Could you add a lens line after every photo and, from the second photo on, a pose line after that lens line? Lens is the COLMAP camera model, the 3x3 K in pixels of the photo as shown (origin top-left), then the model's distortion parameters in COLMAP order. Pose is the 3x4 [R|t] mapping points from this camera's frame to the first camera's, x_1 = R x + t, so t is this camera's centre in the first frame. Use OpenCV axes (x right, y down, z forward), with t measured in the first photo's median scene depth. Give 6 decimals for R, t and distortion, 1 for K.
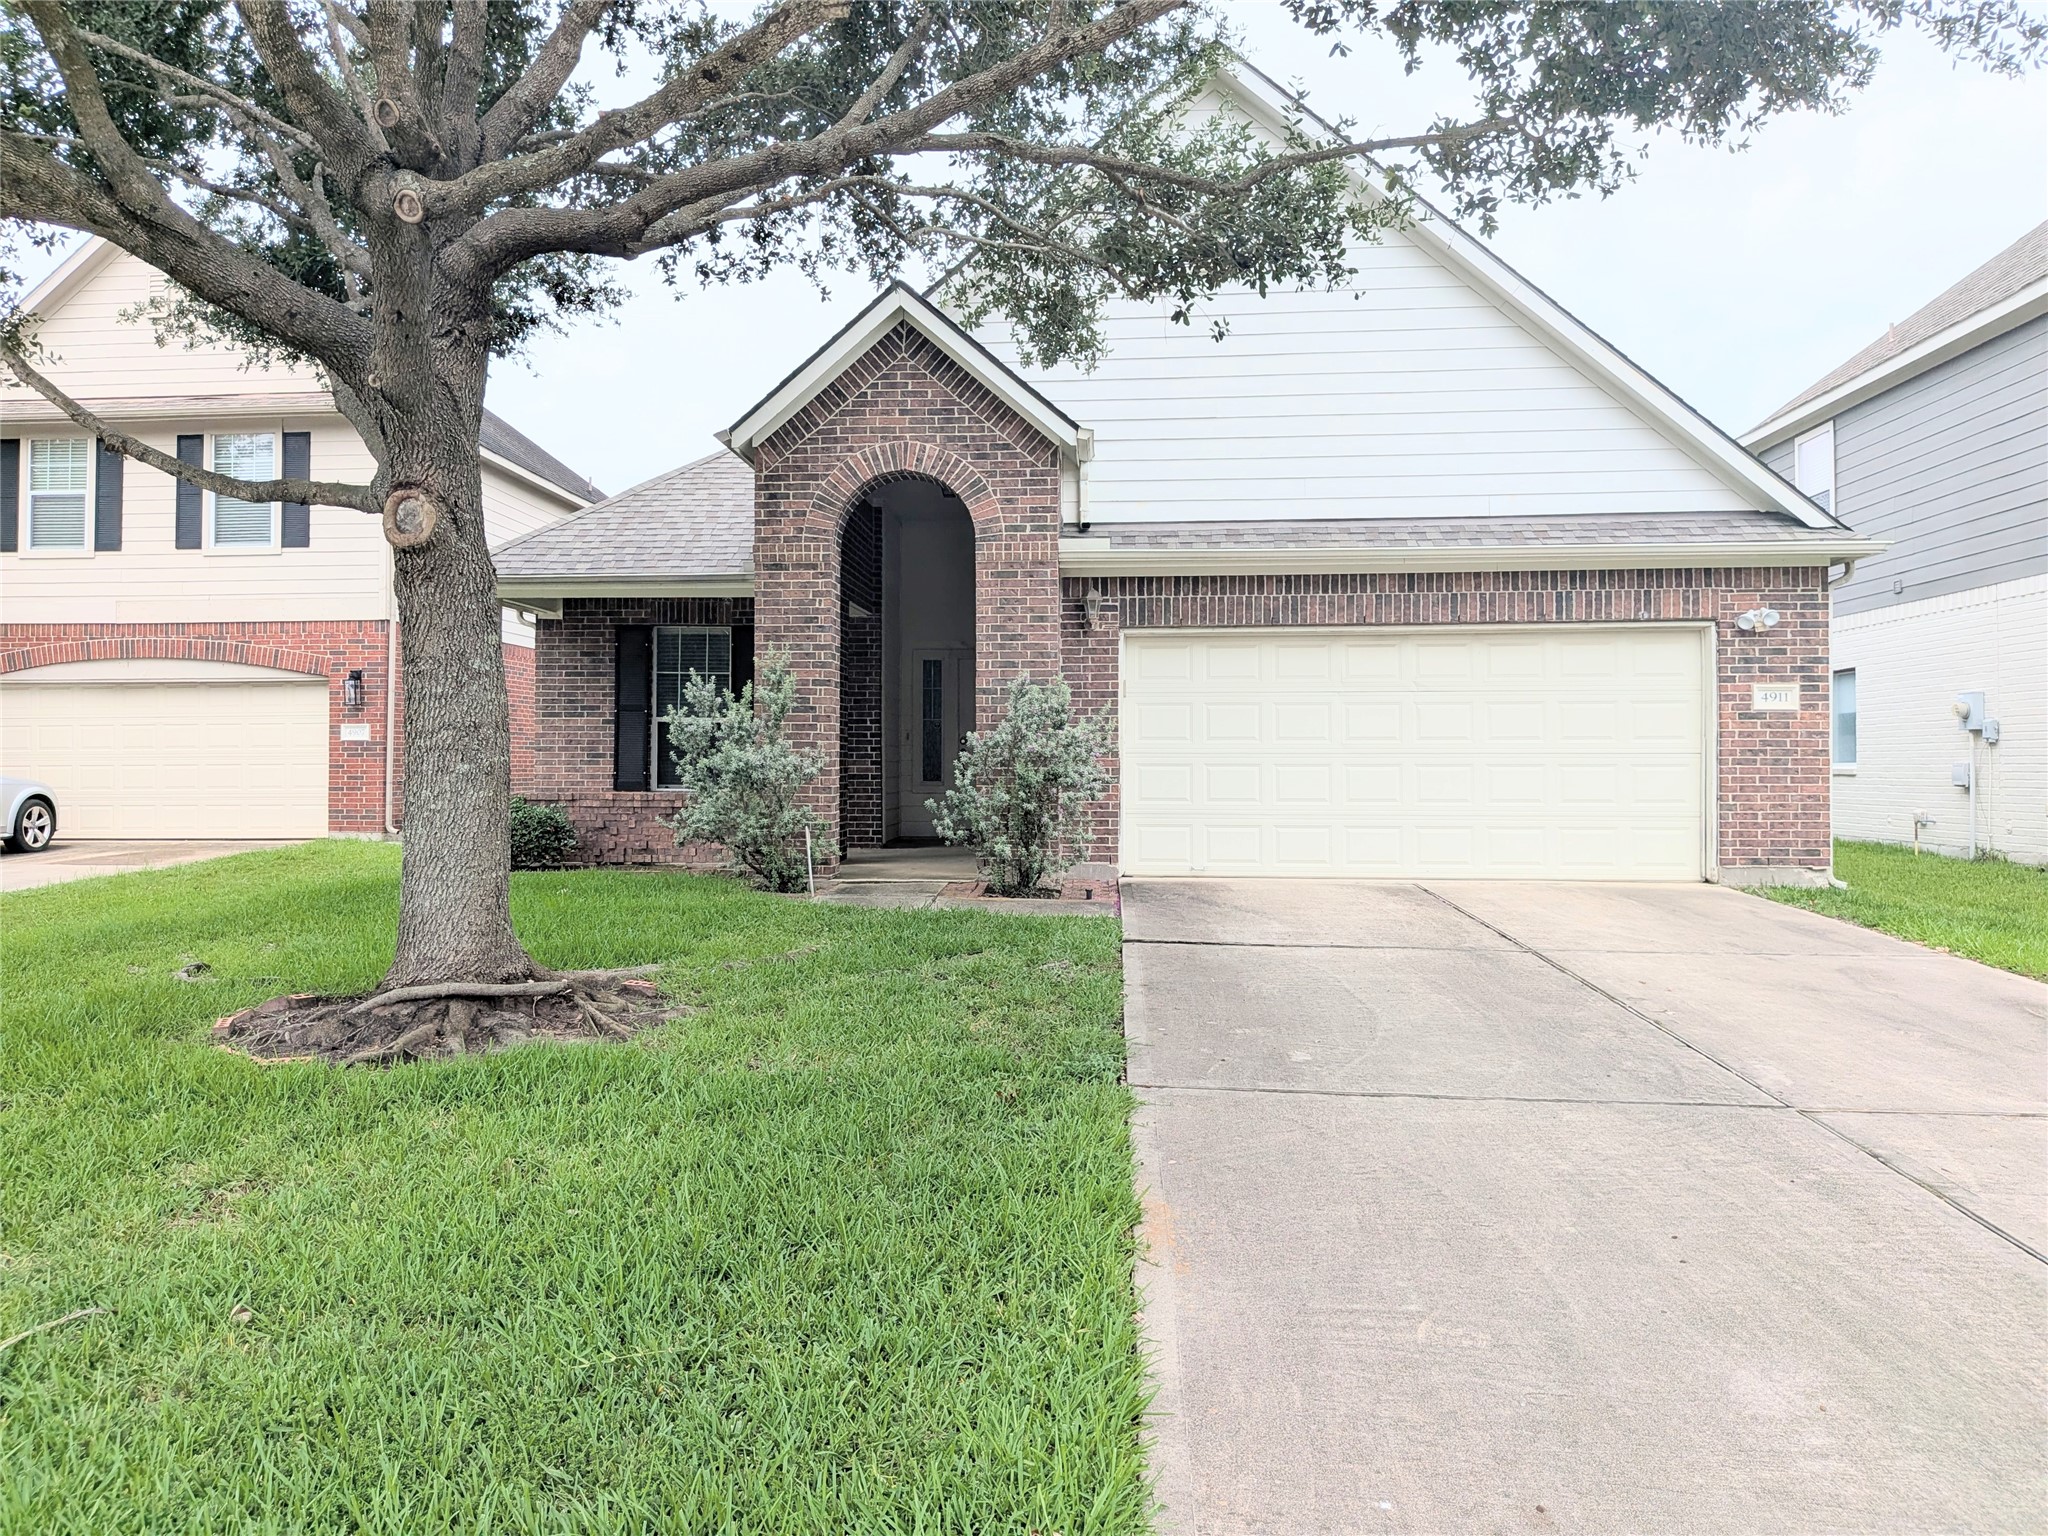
lens RADIAL K [[1470.9, 0, 1024.0], [0, 1470.9, 768.0], [0, 0, 1]] dist [0.000264, -0.003498]
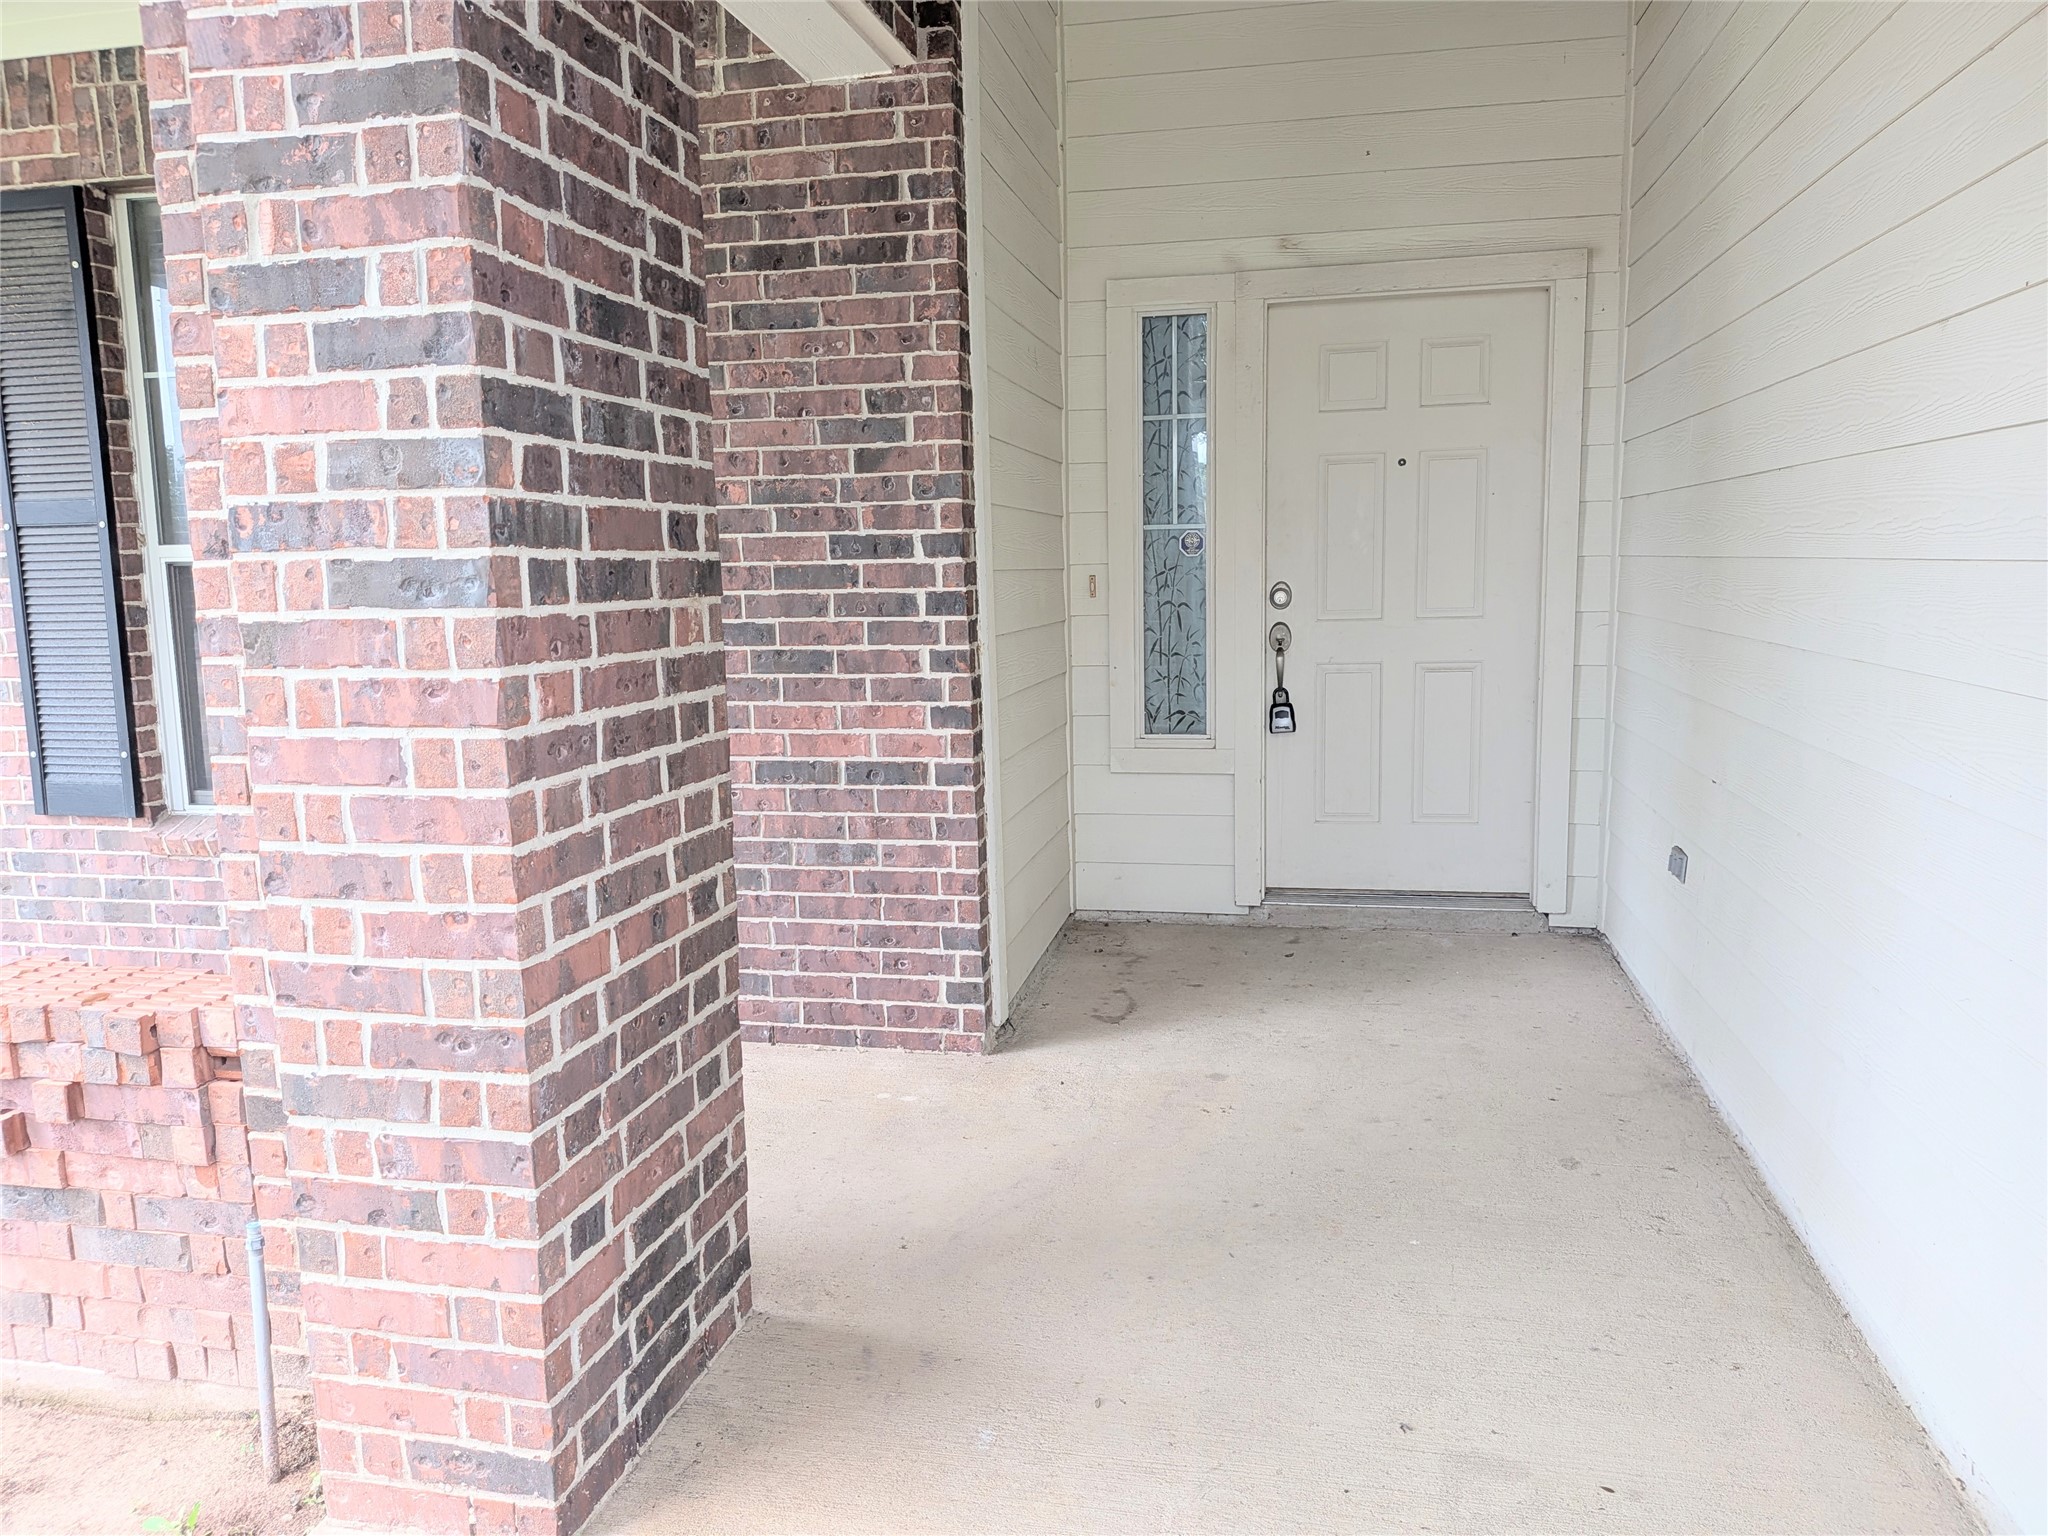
lens RADIAL K [[1470.9, 0, 1024.0], [0, 1470.9, 768.0], [0, 0, 1]] dist [0.000264, -0.003498]
pose [[0.989461, -0.000380, -0.144797, -0.053688], [0.019640, 0.991107, 0.131612, -0.026670], [0.143460, -0.133069, 0.980669, 0.754502]]
